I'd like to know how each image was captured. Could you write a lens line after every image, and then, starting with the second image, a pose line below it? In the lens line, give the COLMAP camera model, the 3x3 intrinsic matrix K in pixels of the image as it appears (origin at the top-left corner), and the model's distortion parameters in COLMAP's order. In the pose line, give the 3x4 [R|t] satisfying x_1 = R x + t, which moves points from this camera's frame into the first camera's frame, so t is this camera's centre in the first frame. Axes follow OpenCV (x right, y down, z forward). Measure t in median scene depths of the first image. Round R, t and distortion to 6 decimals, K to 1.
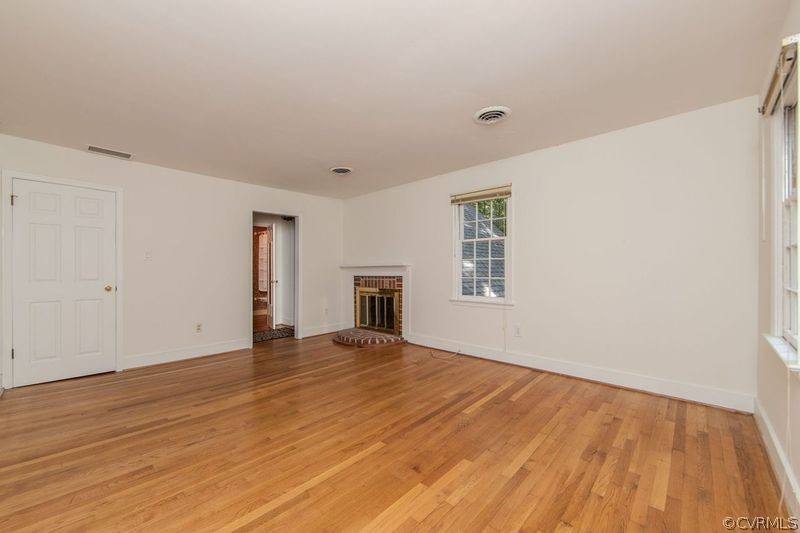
lens RADIAL K [[325.8, 0, 393.5], [0, 325.8, 269.8], [0, 0, 1]] dist [0.000918, -0.000061]
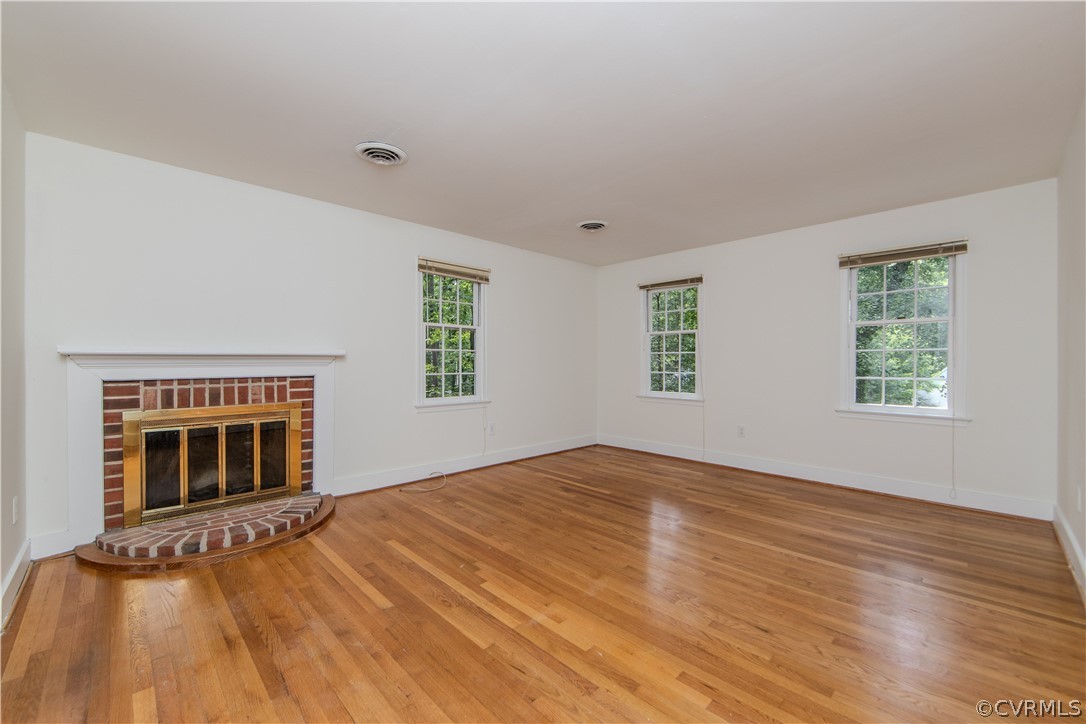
lens RADIAL K [[434.8, 0, 539.5], [0, 434.8, 367.4], [0, 0, 1]] dist [-0.002114, -0.000106]
pose [[0.033504, -0.003839, 0.999431, -0.739965], [0.001886, 0.999991, 0.003778, 0.005298], [-0.999437, 0.001758, 0.033511, 0.701919]]
